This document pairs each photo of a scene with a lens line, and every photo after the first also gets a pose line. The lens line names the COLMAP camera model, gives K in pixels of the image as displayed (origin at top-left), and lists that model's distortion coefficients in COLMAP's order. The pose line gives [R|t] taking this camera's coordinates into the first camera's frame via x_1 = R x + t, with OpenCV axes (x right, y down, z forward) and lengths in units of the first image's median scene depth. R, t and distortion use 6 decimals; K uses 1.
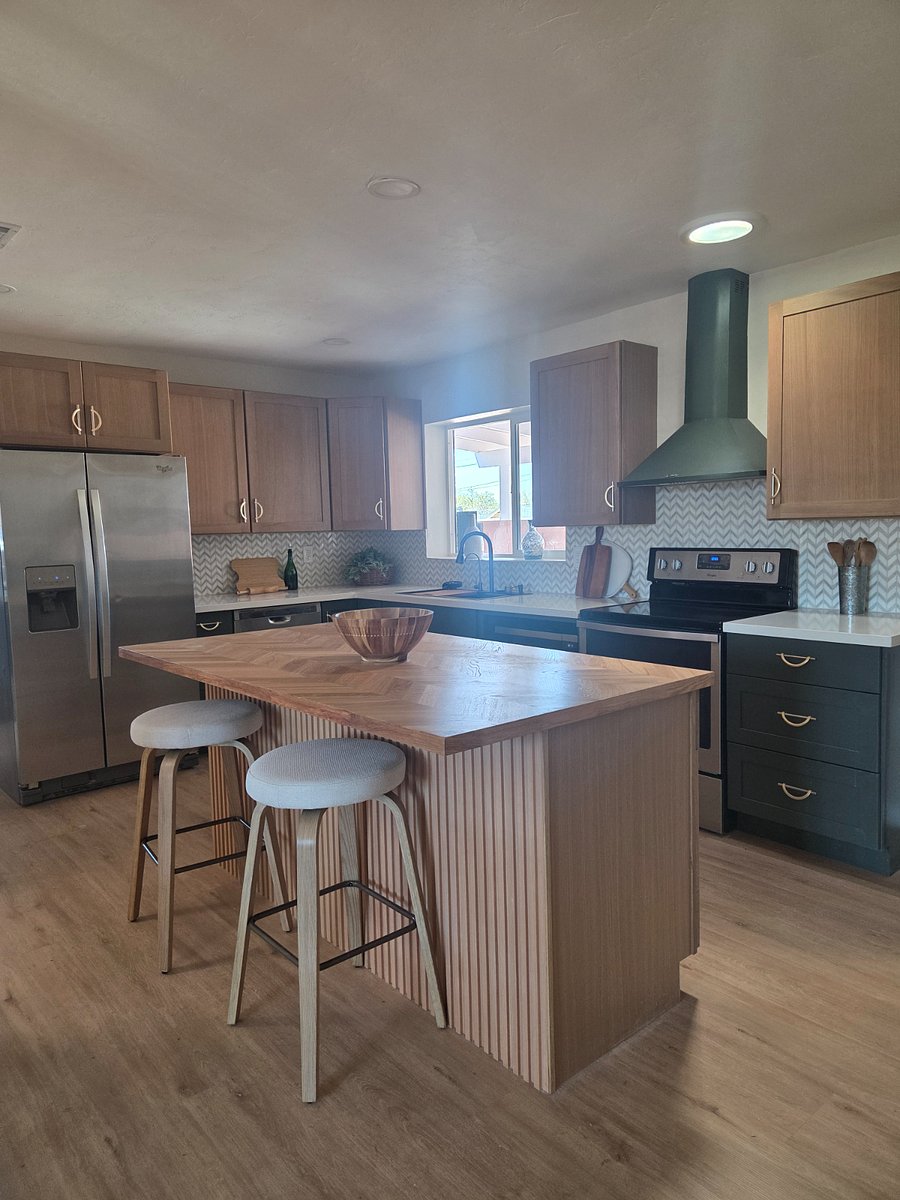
lens RADIAL K [[796.9, 0, 454.8], [0, 796.9, 590.8], [0, 0, 1]] dist [0.062385, -0.046282]
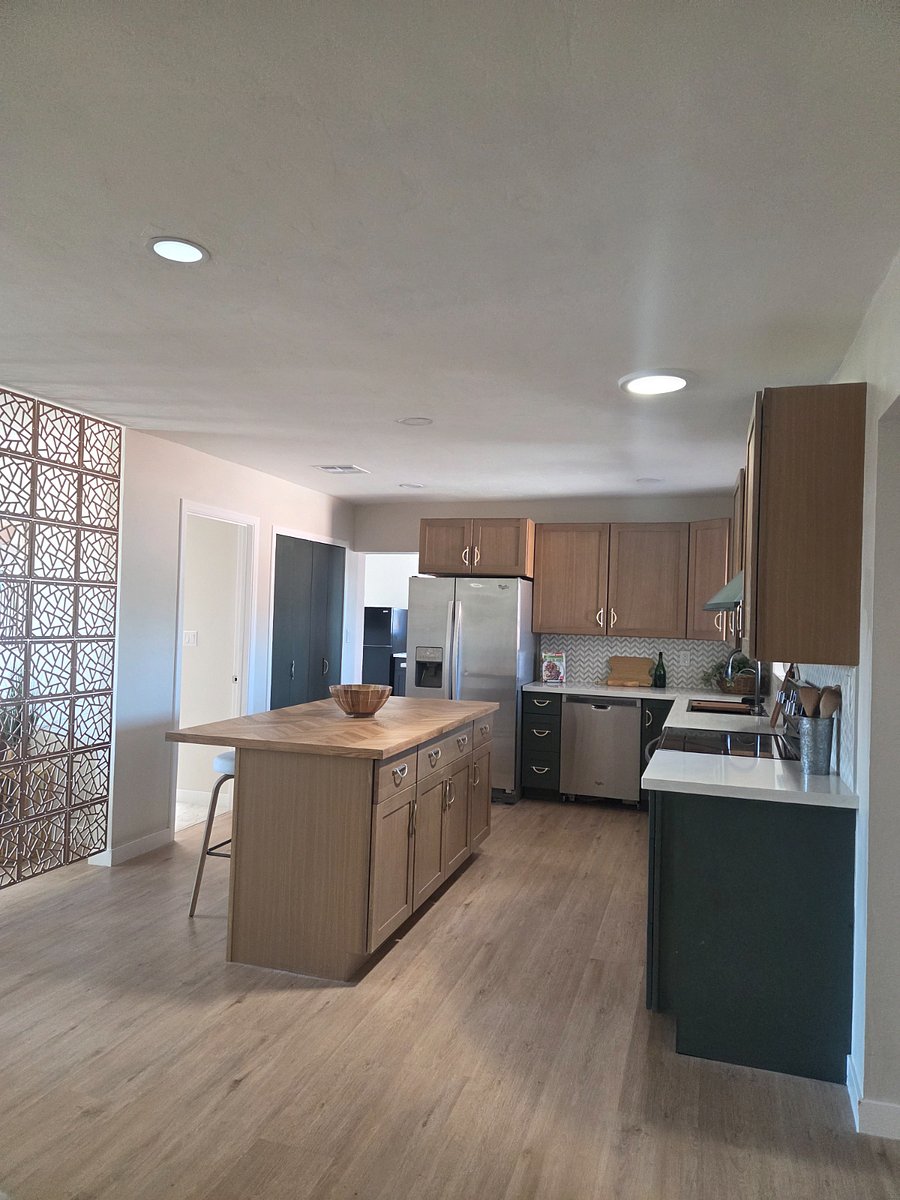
lens RADIAL K [[796.9, 0, 460.5], [0, 796.9, 598.0], [0, 0, 1]] dist [0.062385, -0.046282]
pose [[0.534455, 0.022101, -0.844908, 1.204662], [-0.112628, 0.992605, -0.045280, -0.087968], [0.837659, 0.119361, 0.532991, 0.262035]]
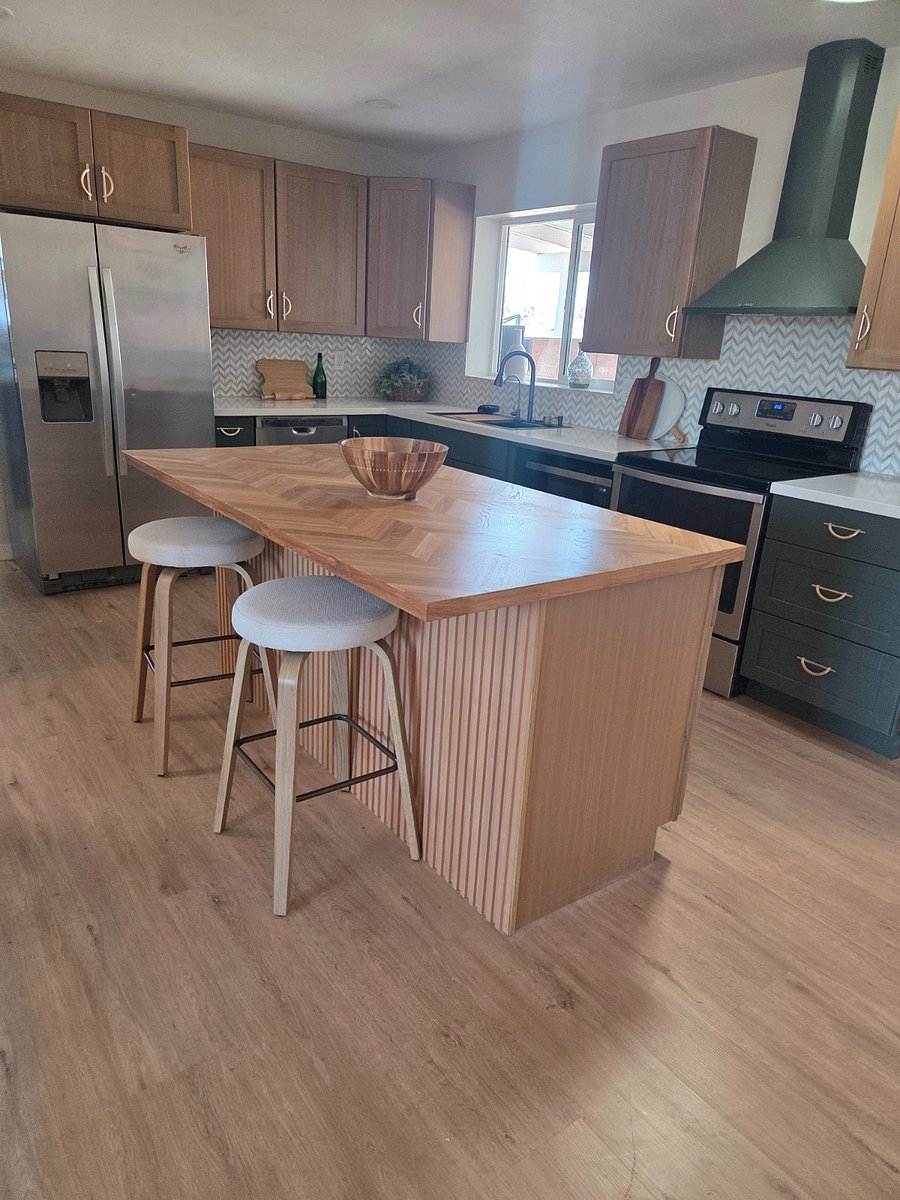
lens RADIAL K [[796.9, 0, 446.3], [0, 796.9, 603.3], [0, 0, 1]] dist [0.062385, -0.046282]
pose [[0.993770, 0.100429, -0.048314, 0.029398], [-0.085737, 0.965905, 0.244289, -0.022383], [0.071201, -0.238625, 0.968498, 0.065336]]
